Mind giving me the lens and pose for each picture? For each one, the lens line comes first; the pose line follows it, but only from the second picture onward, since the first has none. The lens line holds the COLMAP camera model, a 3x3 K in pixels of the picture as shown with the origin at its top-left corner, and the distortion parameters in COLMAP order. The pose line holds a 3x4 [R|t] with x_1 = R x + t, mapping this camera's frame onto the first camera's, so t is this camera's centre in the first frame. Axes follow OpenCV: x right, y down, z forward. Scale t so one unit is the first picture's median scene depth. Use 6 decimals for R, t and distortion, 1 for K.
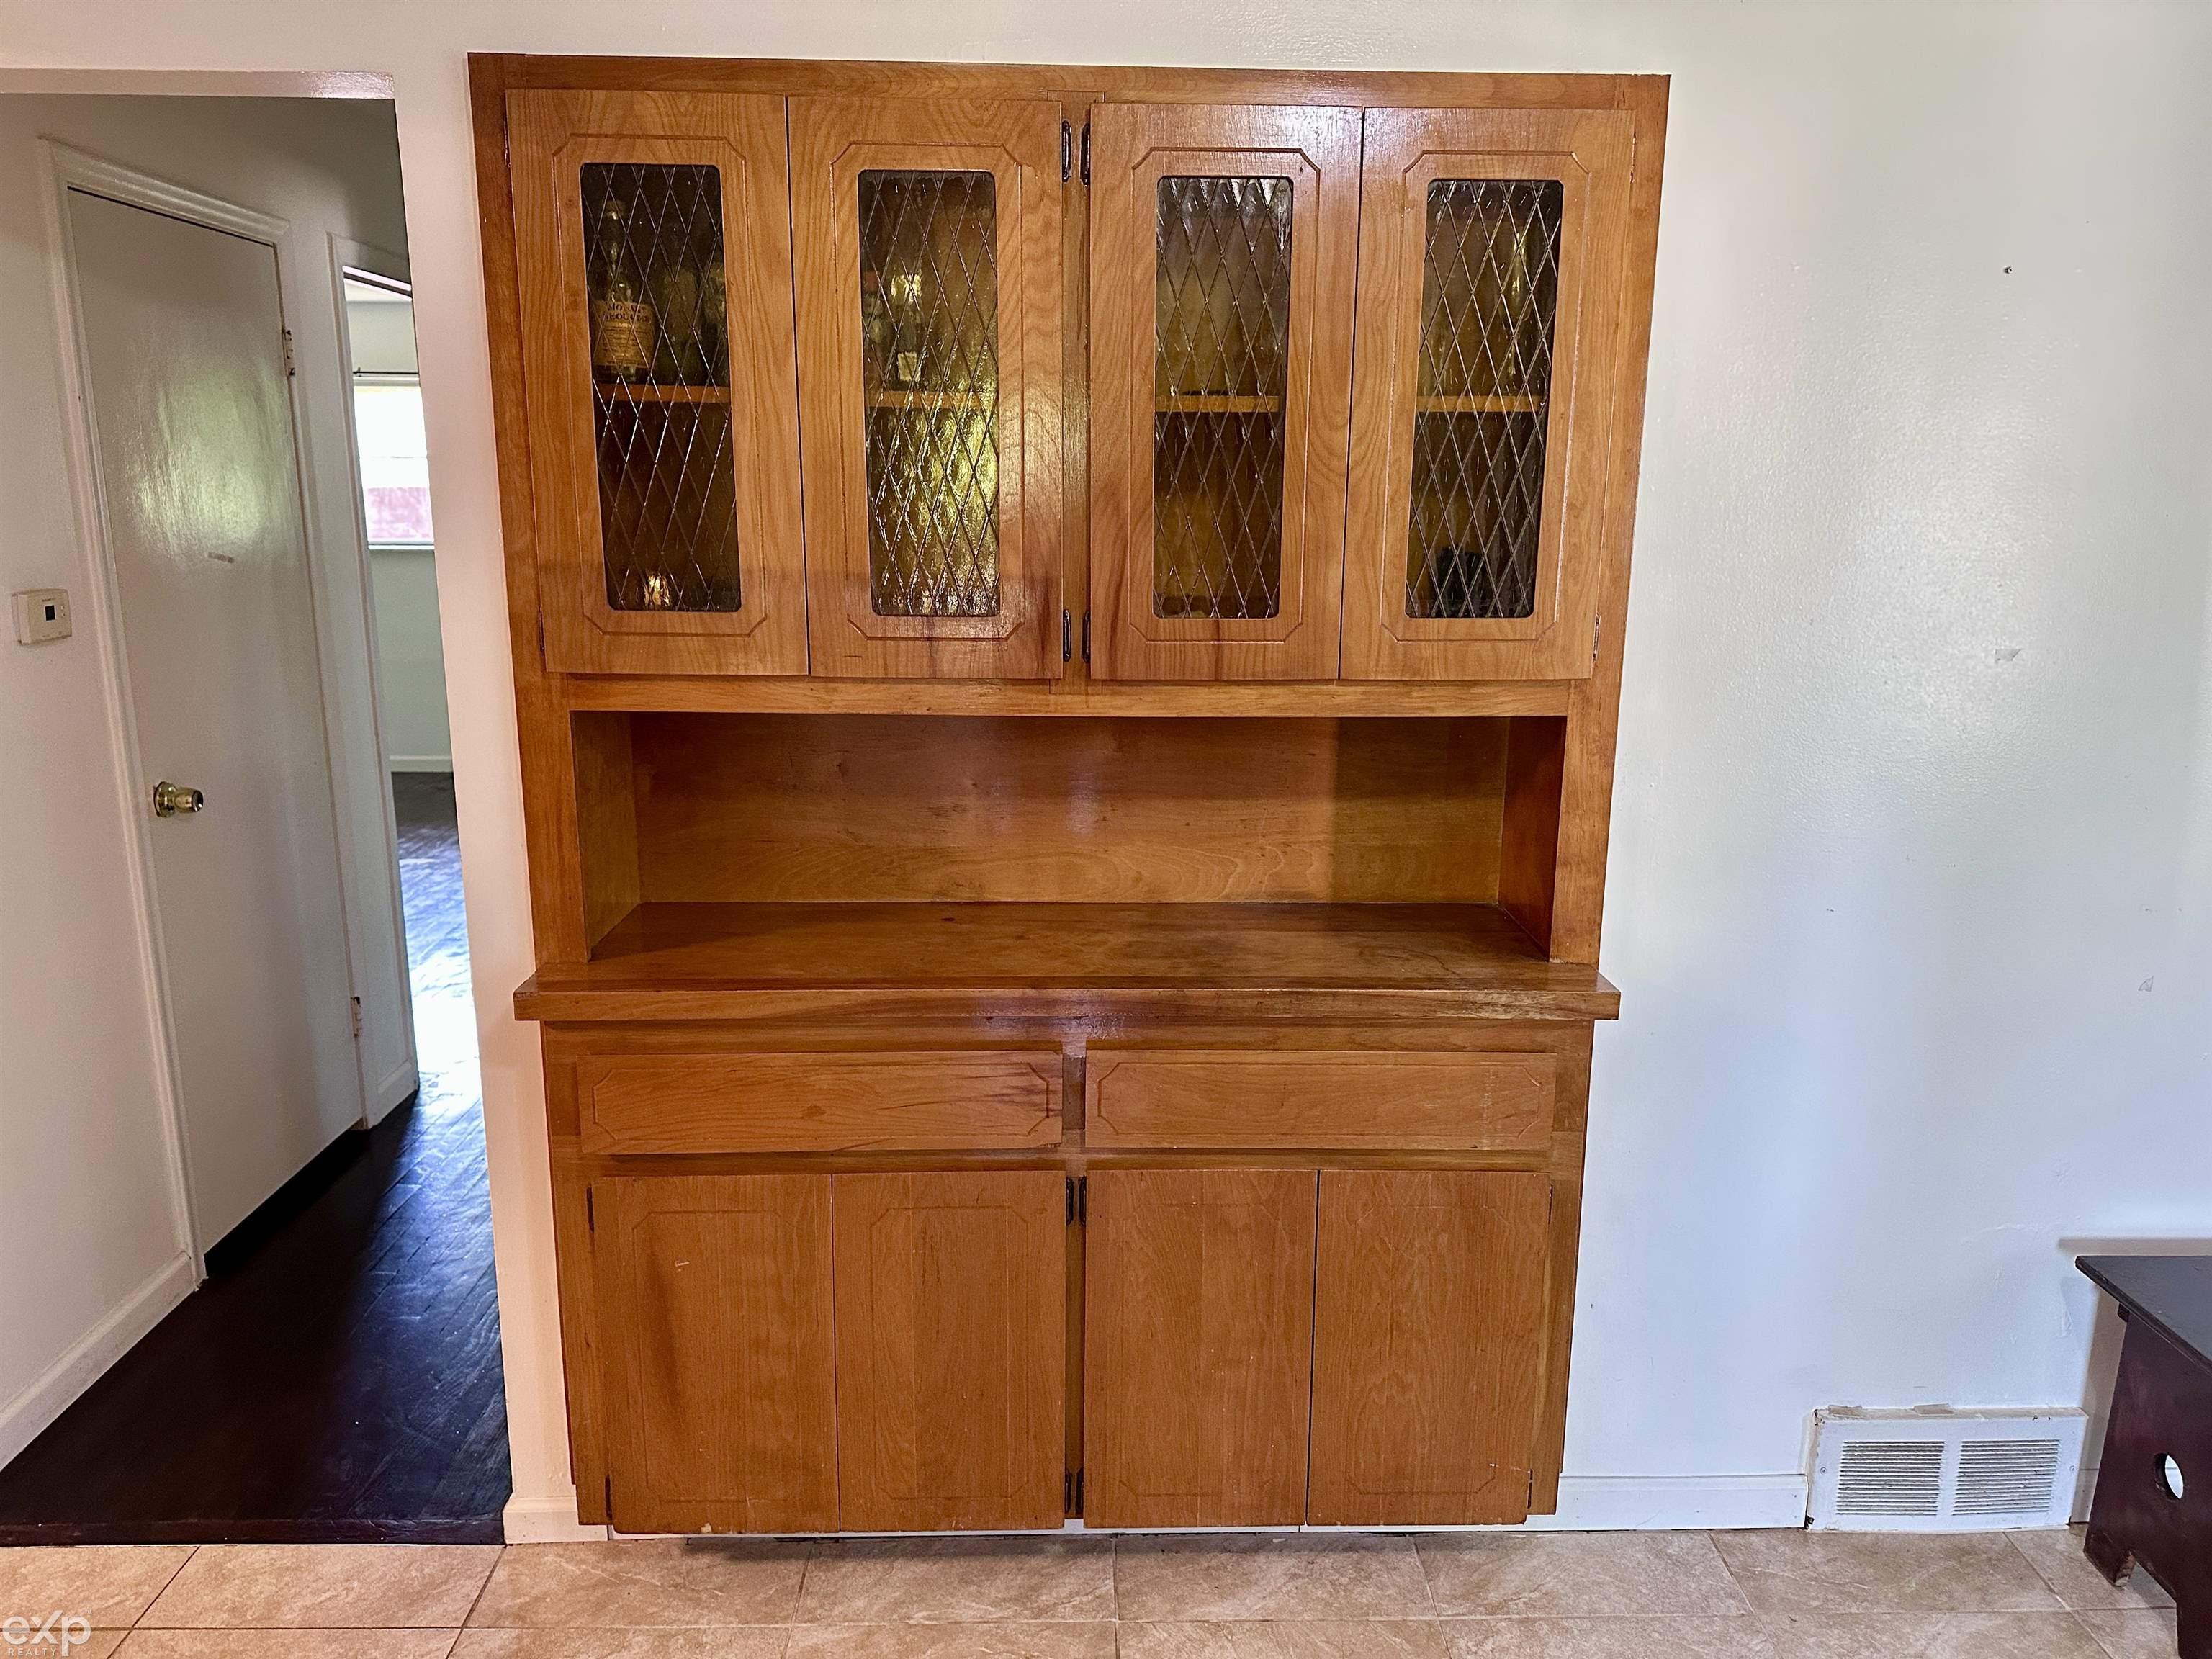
lens RADIAL K [[1545.1, 0, 1110.4], [0, 1545.1, 815.4], [0, 0, 1]] dist [0.042179, -0.038957]
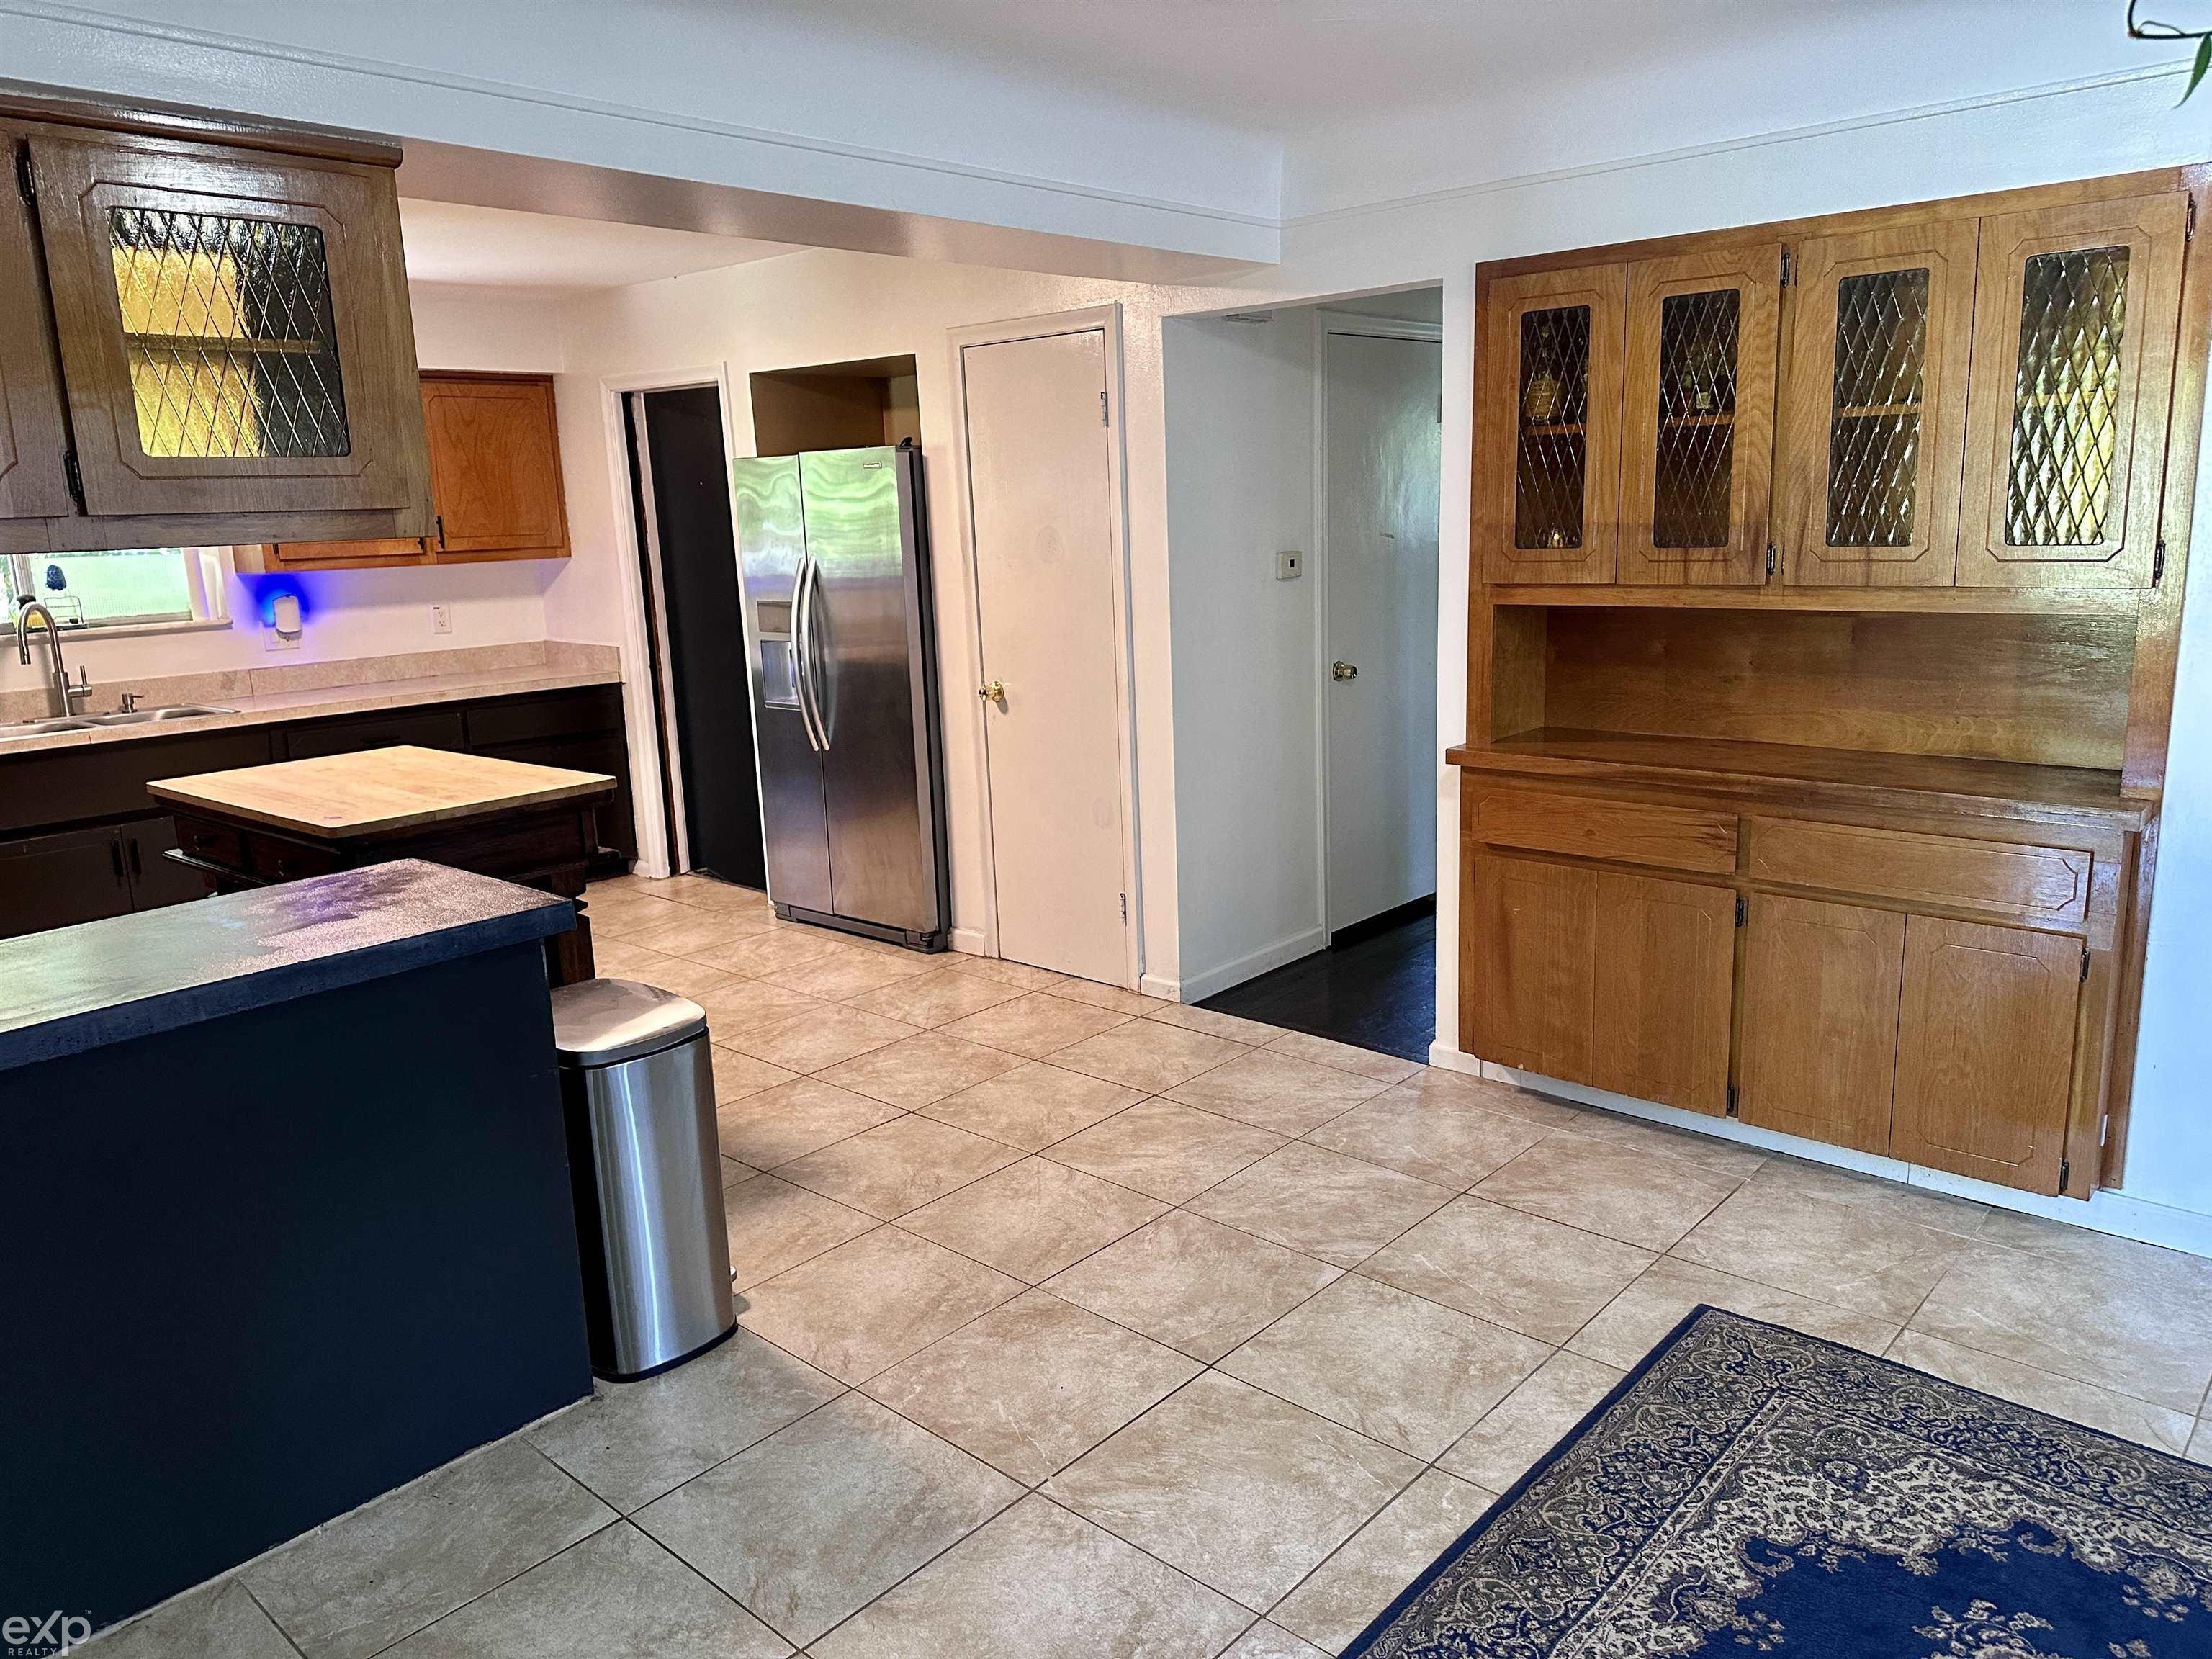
lens RADIAL K [[1545.1, 0, 1112.6], [0, 1545.1, 833.6], [0, 0, 1]] dist [0.042179, -0.038957]
pose [[0.727556, 0.111400, -0.676944, 0.601019], [-0.101674, 0.993341, 0.054192, 0.149850], [0.678473, 0.029400, 0.734037, -0.660620]]
